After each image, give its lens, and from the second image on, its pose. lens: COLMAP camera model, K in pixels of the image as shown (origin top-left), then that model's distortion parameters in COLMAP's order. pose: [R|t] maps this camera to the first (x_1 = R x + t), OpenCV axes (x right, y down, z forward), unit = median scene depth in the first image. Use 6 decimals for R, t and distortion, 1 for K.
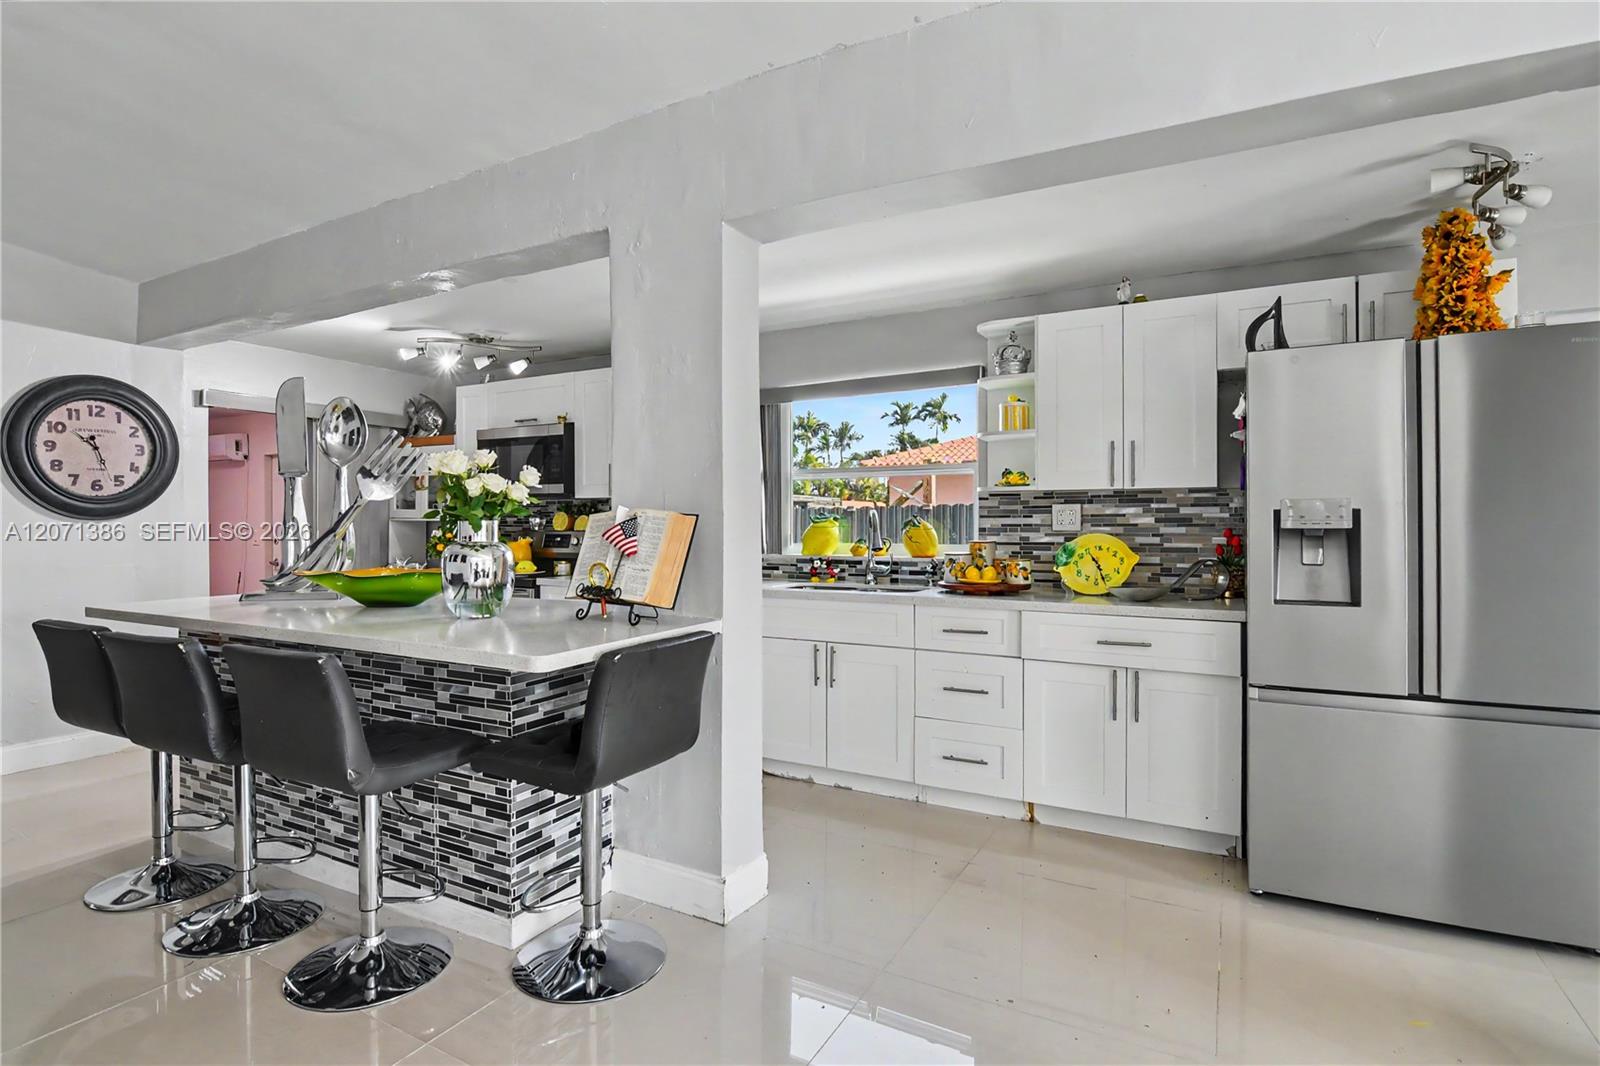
lens RADIAL K [[797.8, 0, 795.4], [0, 797.8, 522.2], [0, 0, 1]] dist [-0.021145, -0.002448]
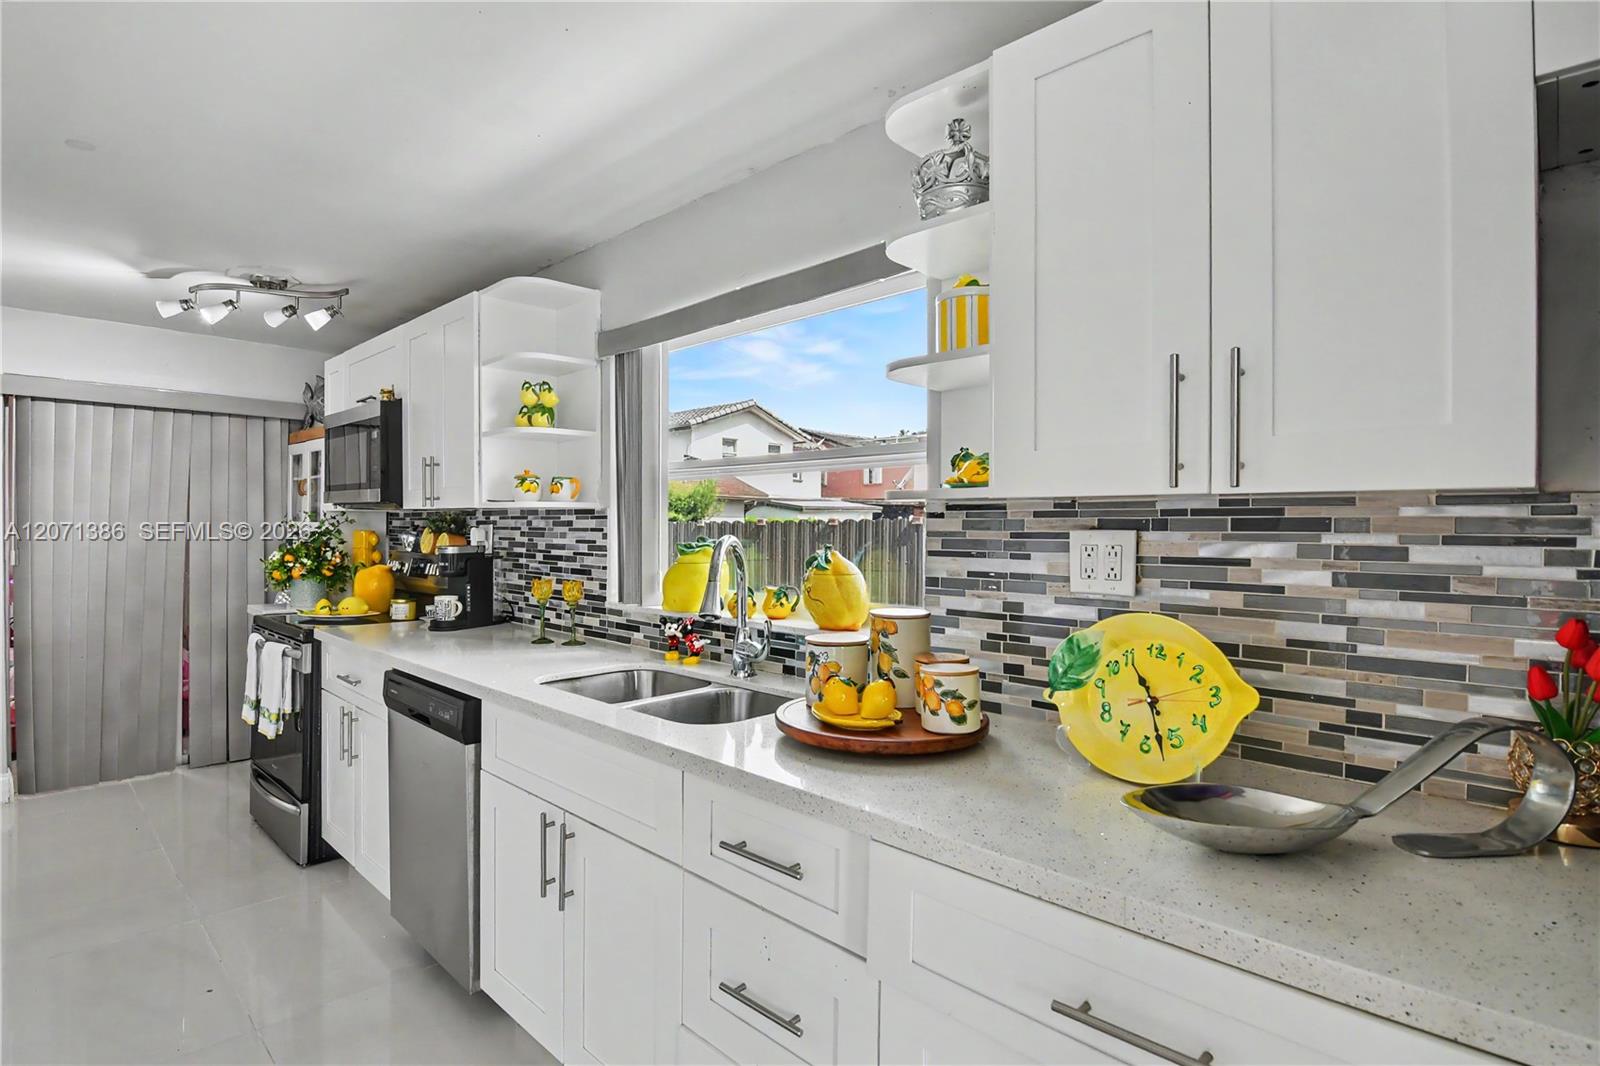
lens RADIAL K [[797.8, 0, 799.8], [0, 797.8, 533.0], [0, 0, 1]] dist [-0.021145, -0.002448]
pose [[0.965852, 0.009880, -0.258906, 0.303186], [-0.007401, 0.999917, 0.010547, -0.025076], [0.258989, -0.008271, 0.965845, 0.573326]]
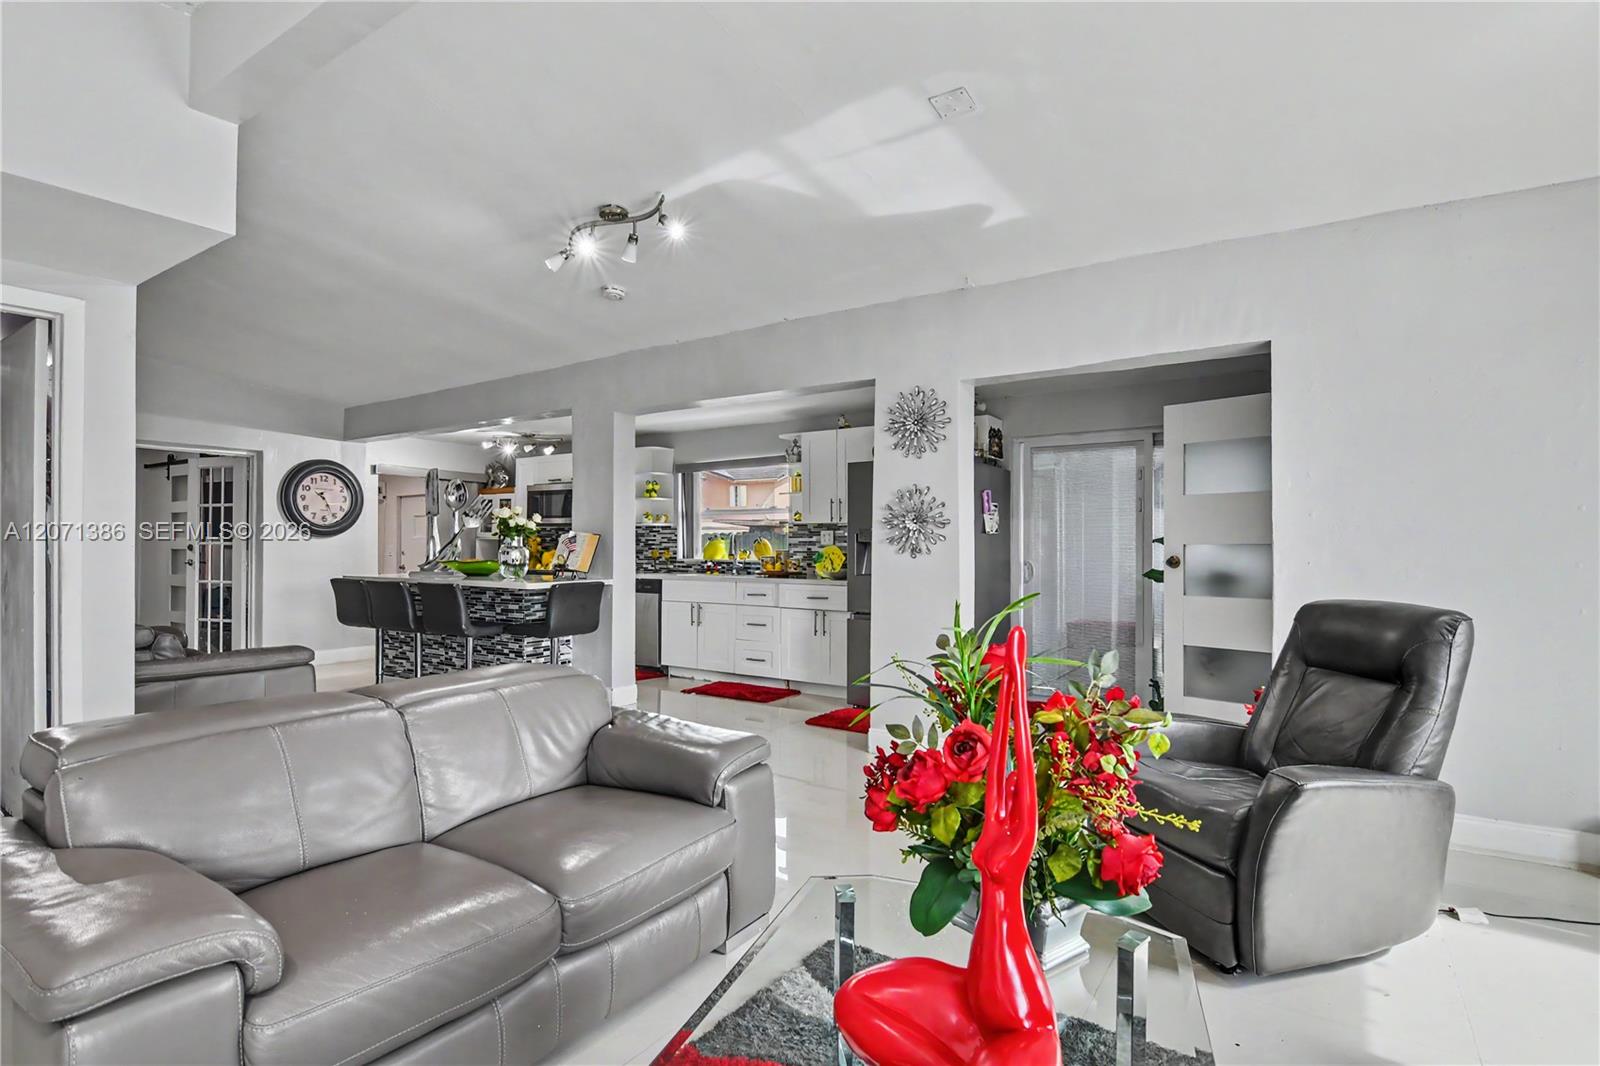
lens RADIAL K [[797.8, 0, 801.1], [0, 797.8, 543.2], [0, 0, 1]] dist [-0.021145, -0.002448]
pose [[0.996559, 0.004981, -0.082740, 0.444660], [-0.005310, 0.999979, -0.003751, 0.014507], [0.082719, 0.004177, 0.996564, -0.883178]]
